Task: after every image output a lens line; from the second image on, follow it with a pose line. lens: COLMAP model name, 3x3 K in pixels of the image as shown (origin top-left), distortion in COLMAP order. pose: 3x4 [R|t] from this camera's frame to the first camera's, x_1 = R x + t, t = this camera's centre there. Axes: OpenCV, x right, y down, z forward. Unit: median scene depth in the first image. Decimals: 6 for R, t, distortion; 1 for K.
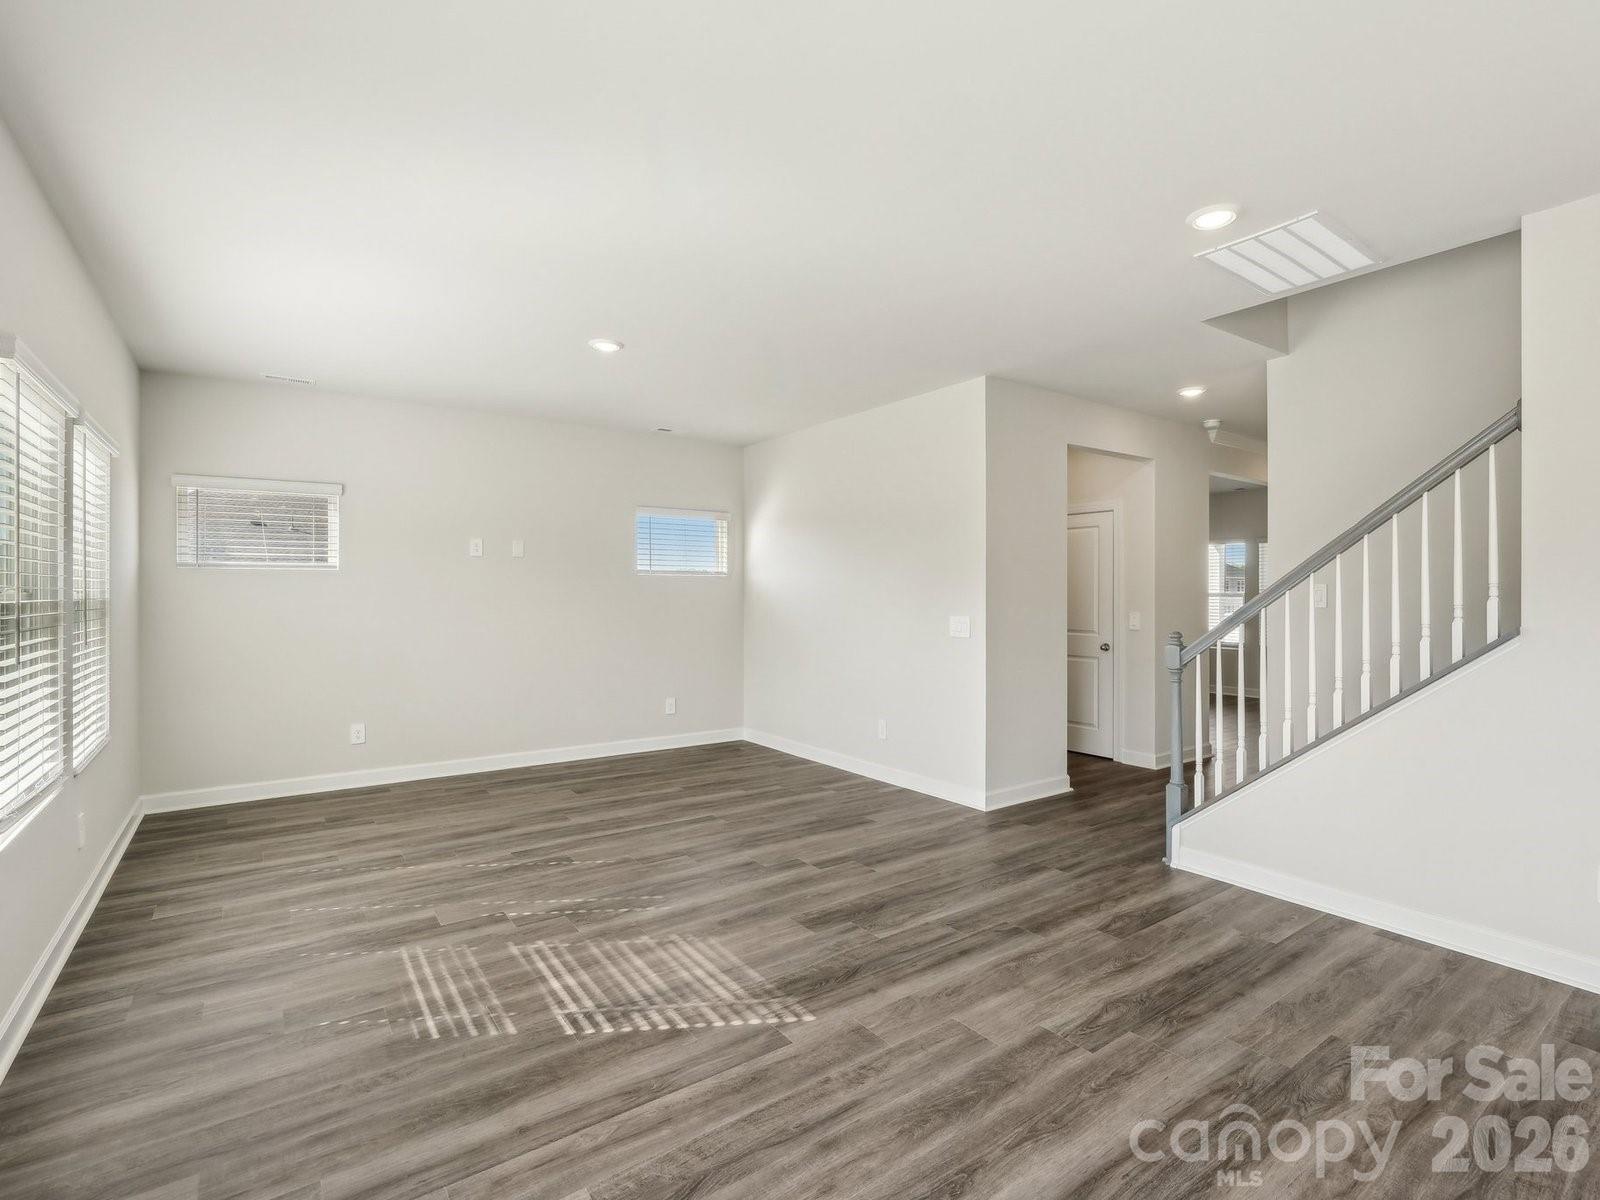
lens RADIAL K [[761.6, 0, 805.2], [0, 761.6, 594.2], [0, 0, 1]] dist [-0.002994, 0.000502]
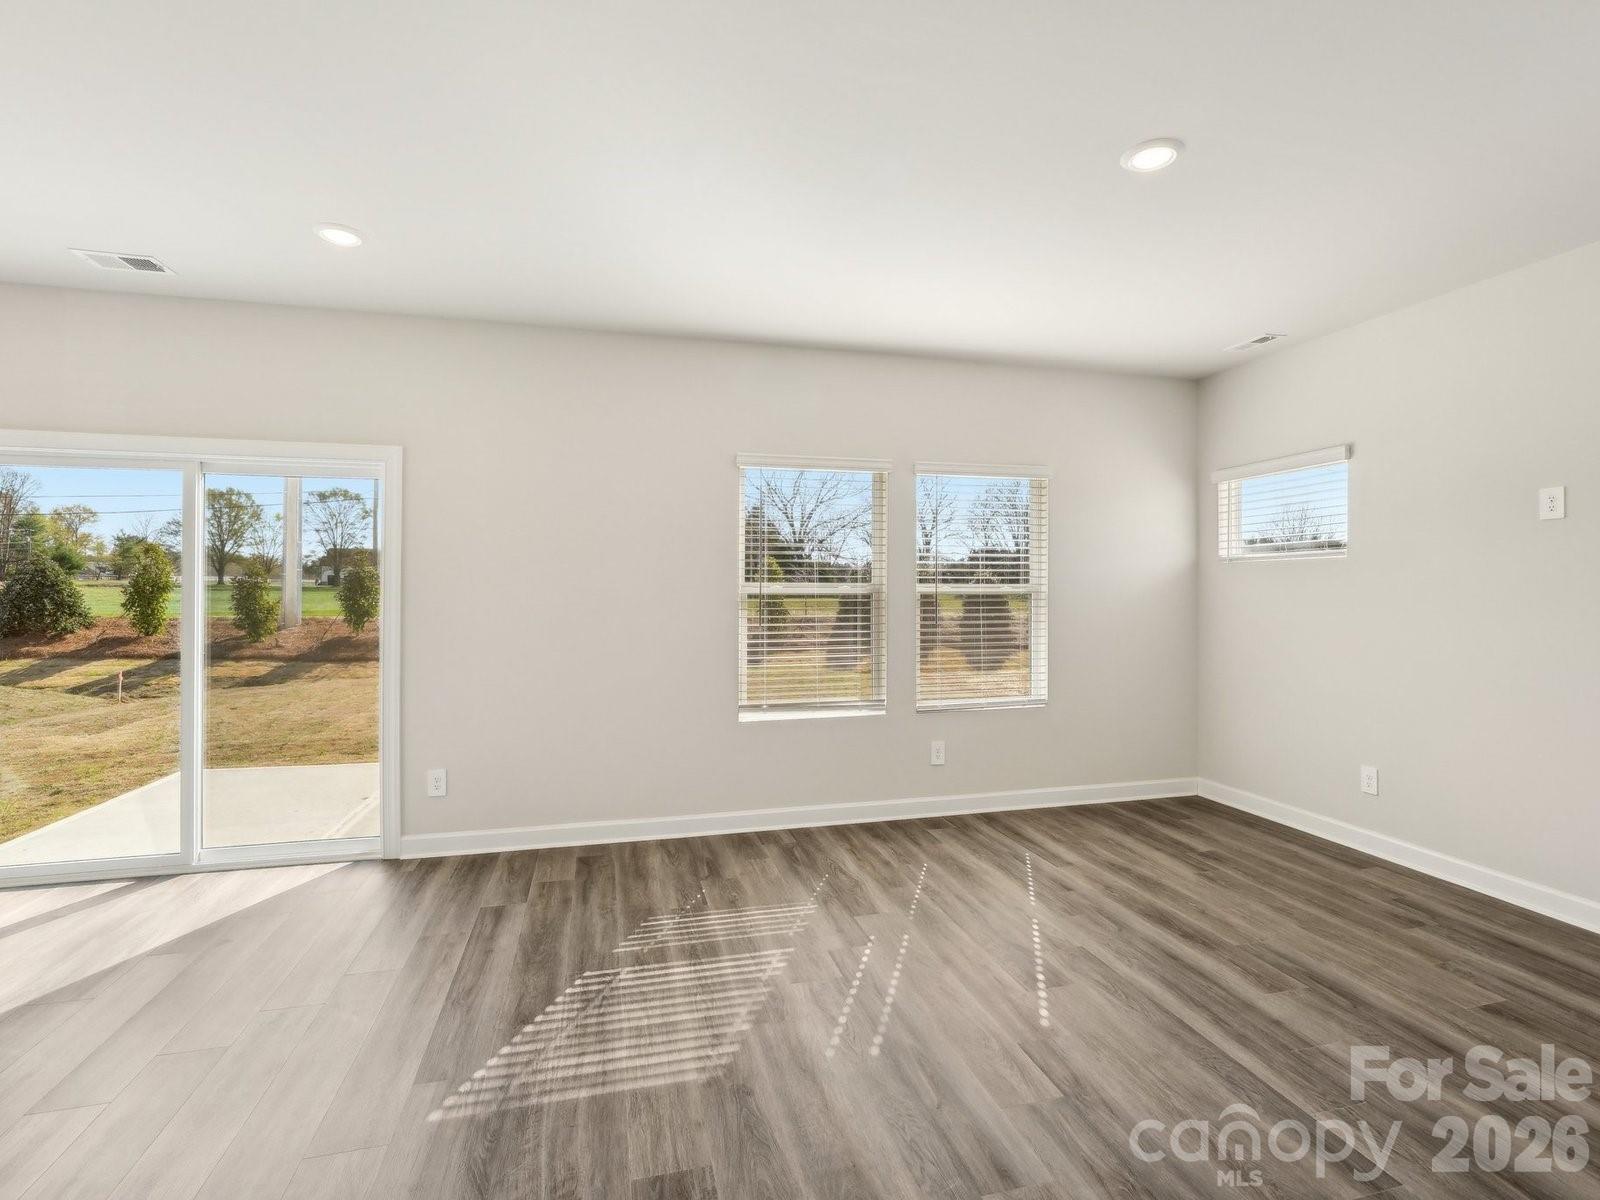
lens RADIAL K [[762.3, 0, 806.5], [0, 762.3, 579.0], [0, 0, 1]] dist [-0.013085, 0.000354]
pose [[-0.353437, -0.011366, -0.935389, 0.476226], [0.001204, 0.999920, -0.012605, 0.000748], [0.935458, -0.005581, -0.353395, 1.268753]]
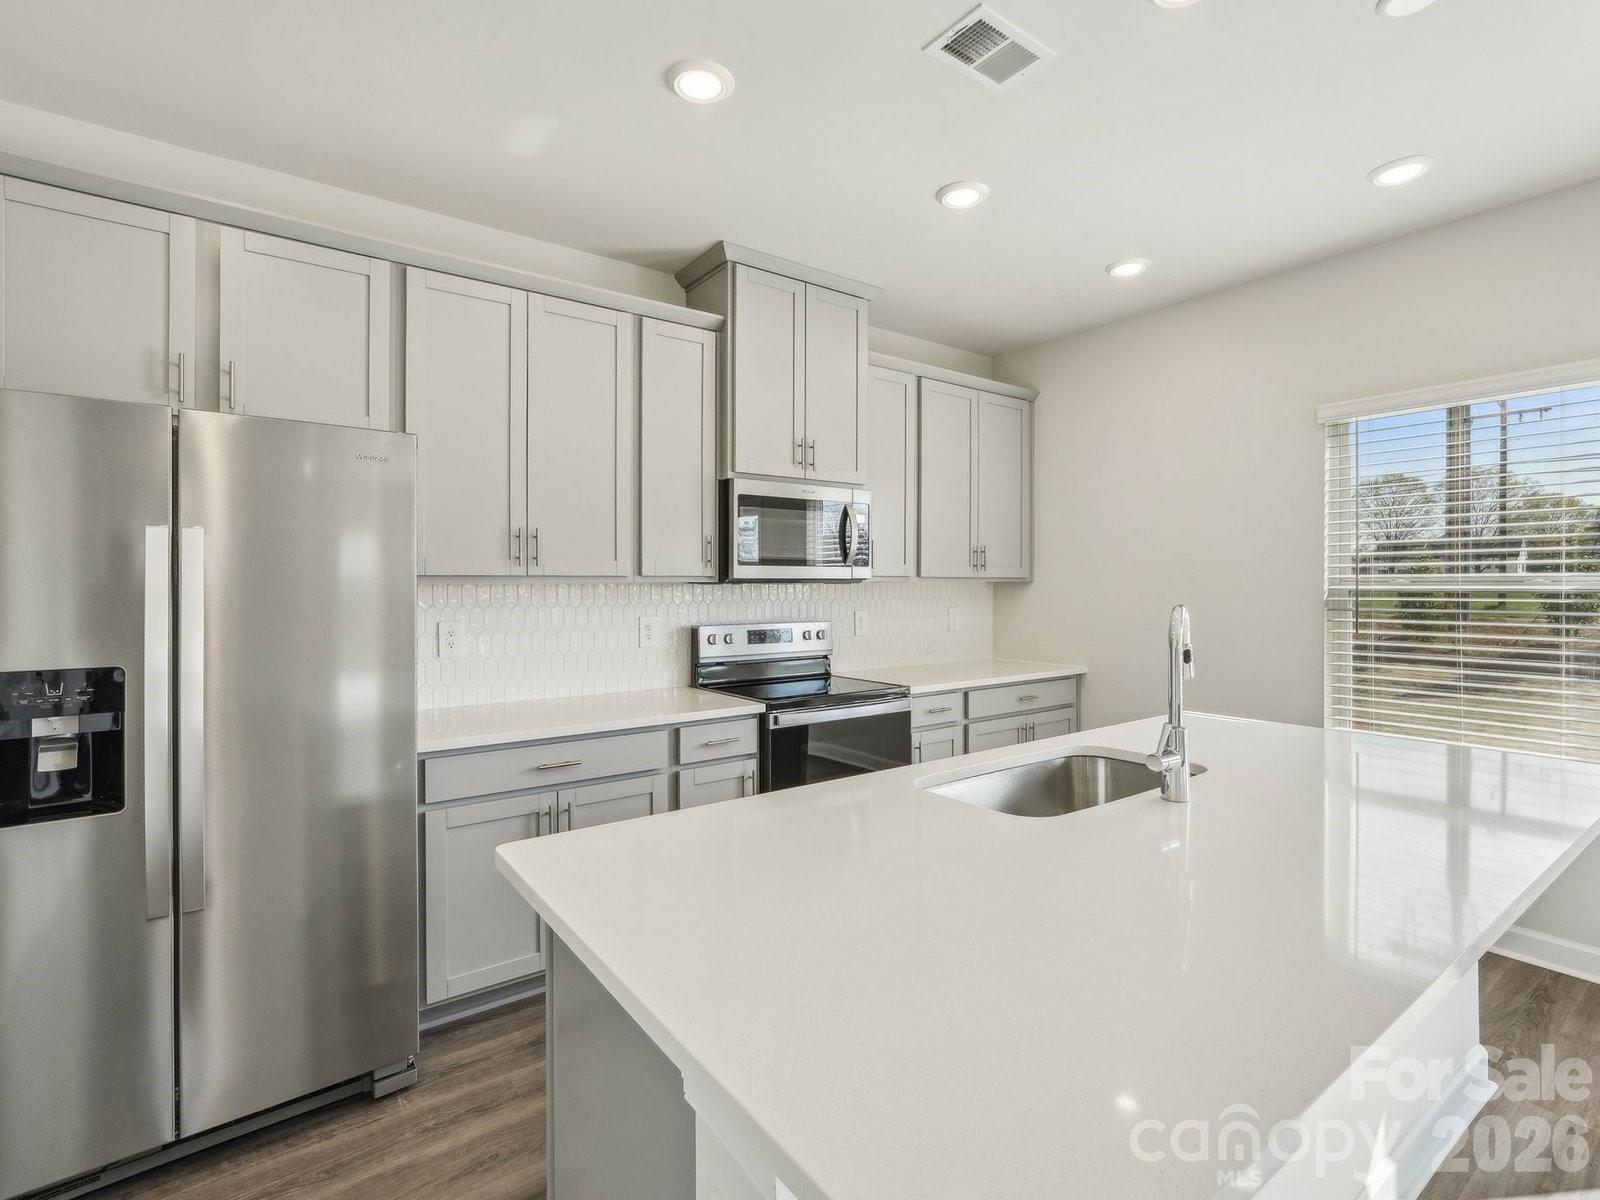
lens RADIAL K [[791.0, 0, 832.0], [0, 791.0, 576.1], [0, 0, 1]] dist [-0.004922, -0.000250]
pose [[-0.999749, 0.004613, -0.021933, -0.180374], [0.004893, 0.999907, -0.012723, 0.001934], [0.021872, -0.012827, -0.999678, 1.919372]]
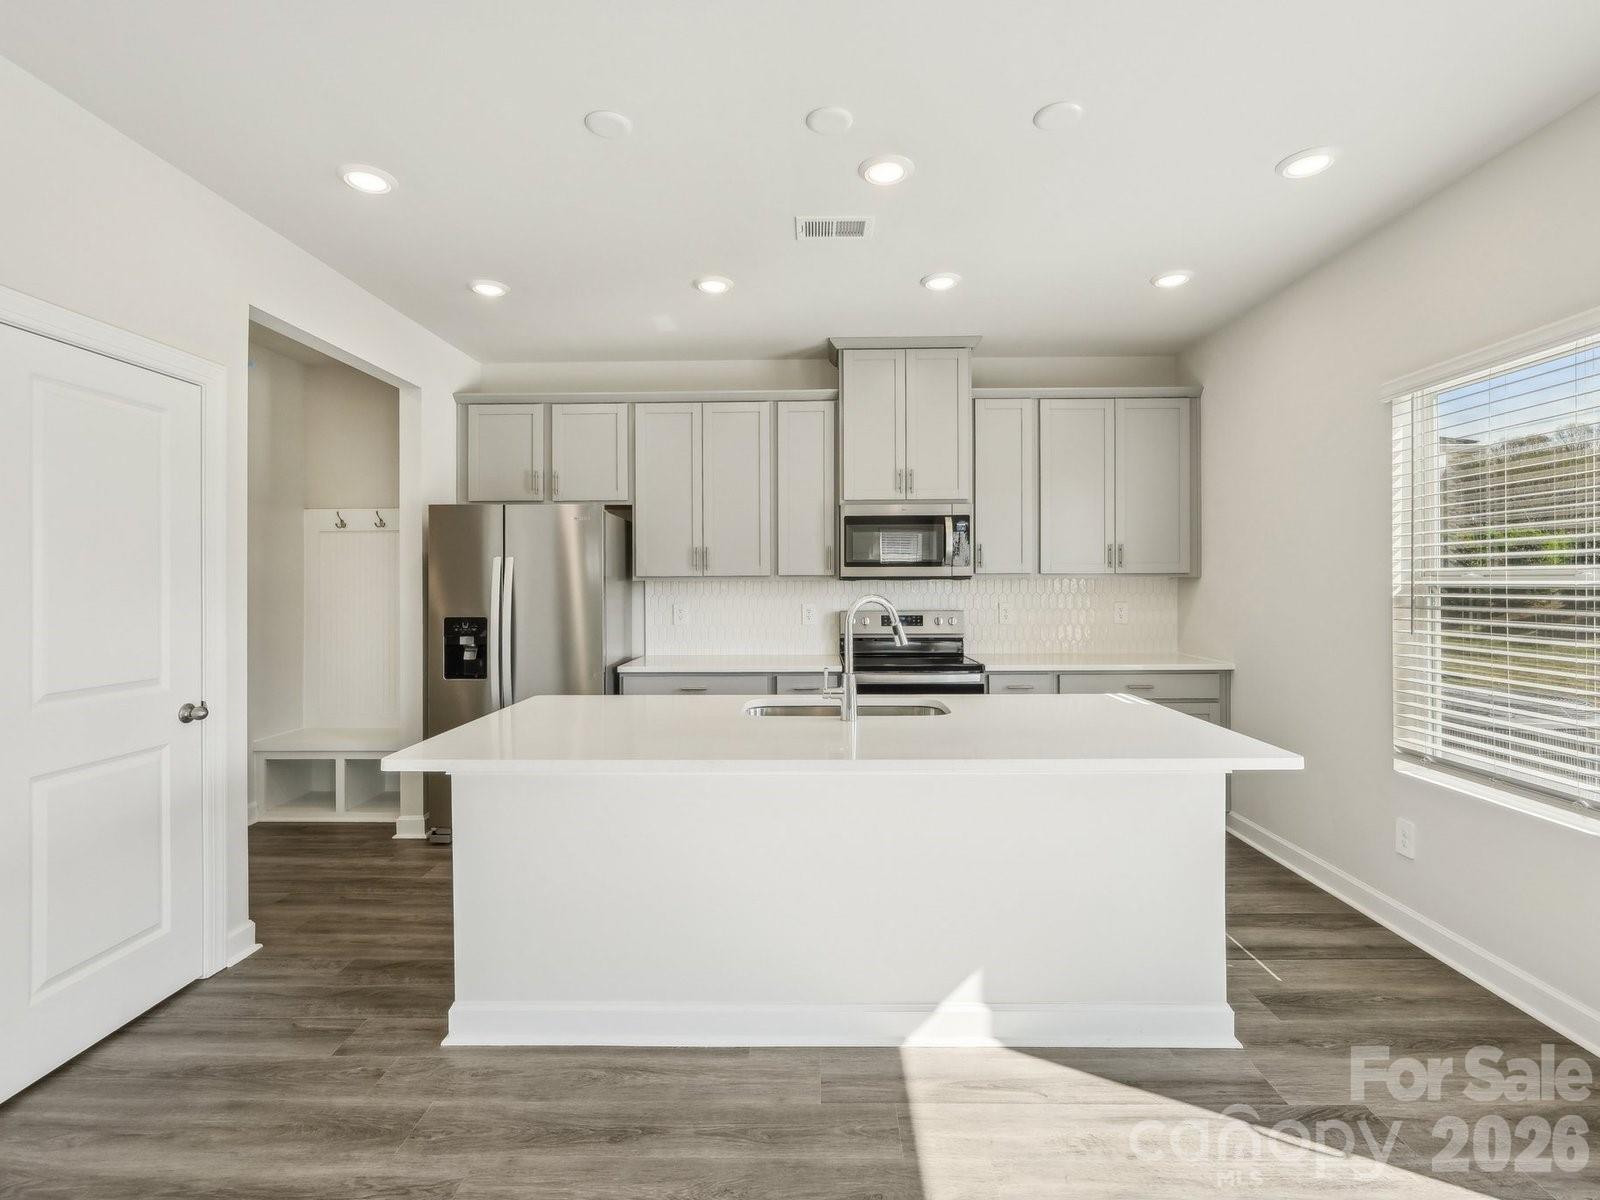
lens RADIAL K [[762.3, 0, 806.5], [0, 762.3, 579.0], [0, 0, 1]] dist [-0.013085, 0.000354]
pose [[-0.803654, 0.007993, 0.595044, -0.226687], [0.005270, 0.999966, -0.006314, 0.002101], [-0.595074, -0.001938, -0.803669, 1.927792]]
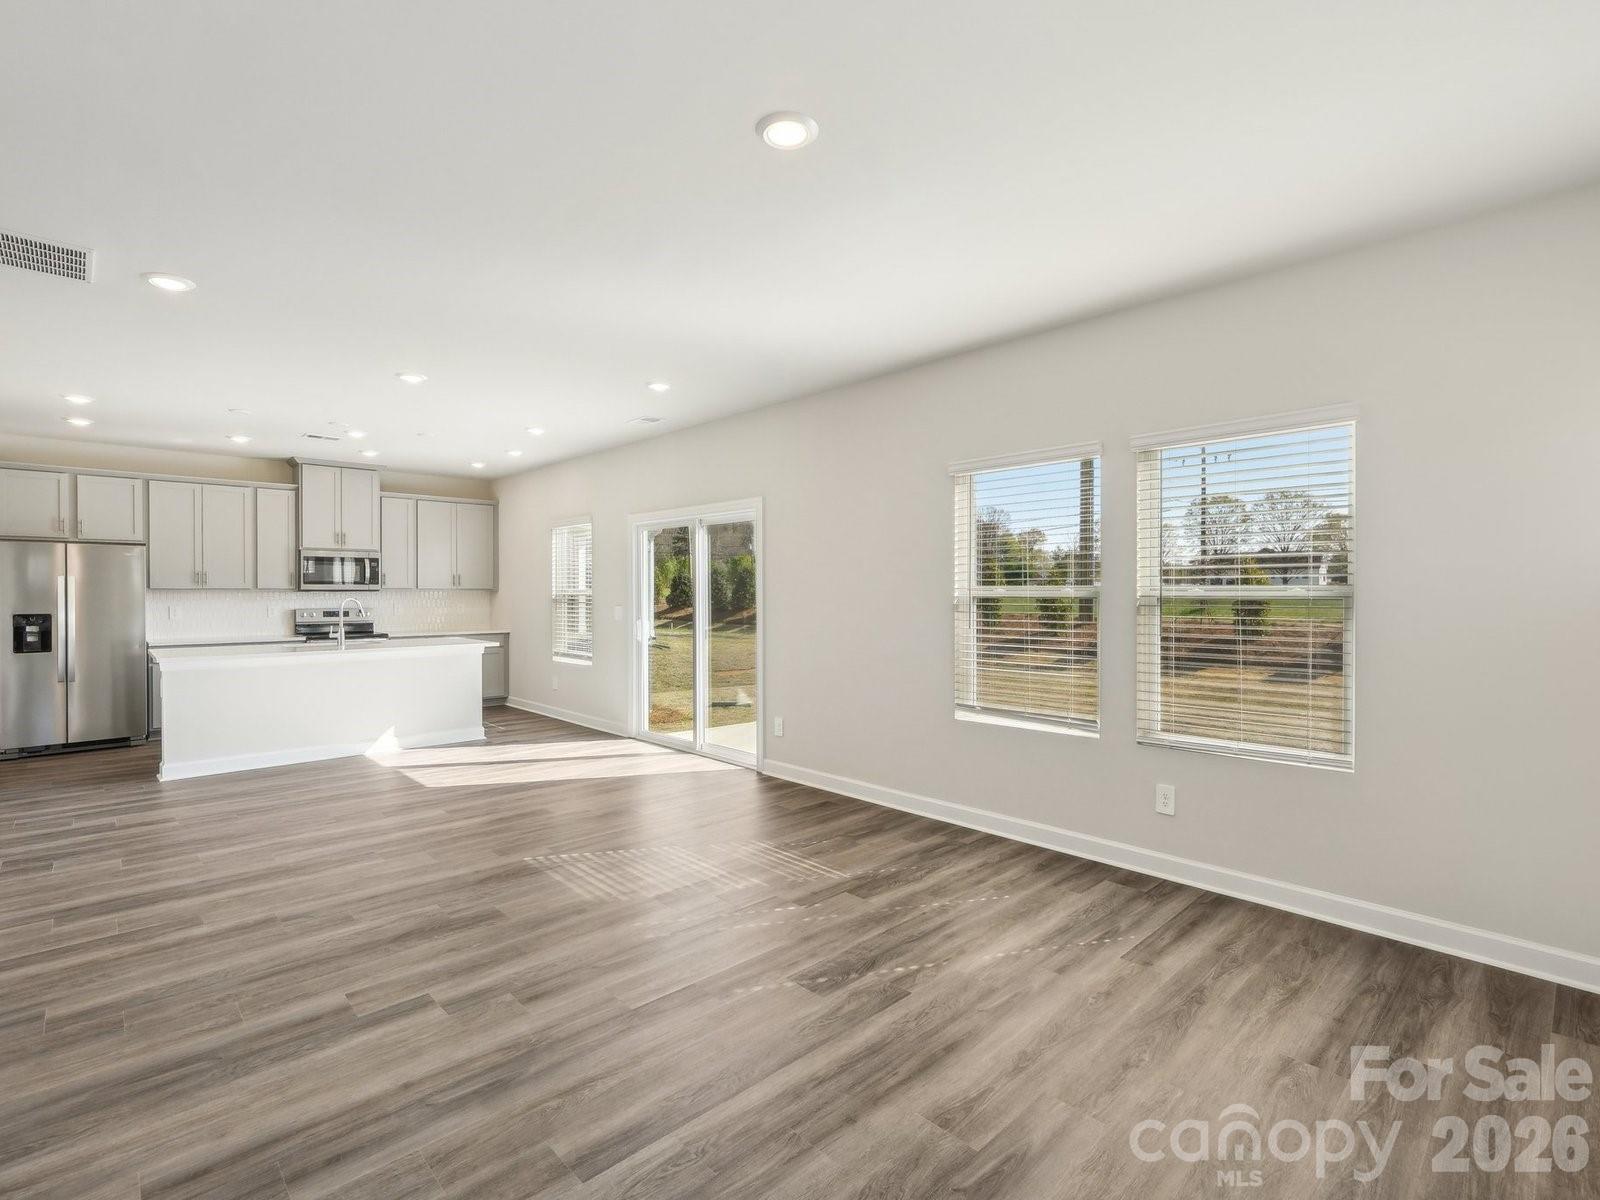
lens RADIAL K [[761.6, 0, 805.2], [0, 761.6, 594.2], [0, 0, 1]] dist [-0.002994, 0.000502]
pose [[-0.990163, 0.003289, -0.139880, -0.262519], [0.003266, 0.999995, 0.000393, 0.002537], [0.139881, -0.000068, -0.990168, 2.035321]]
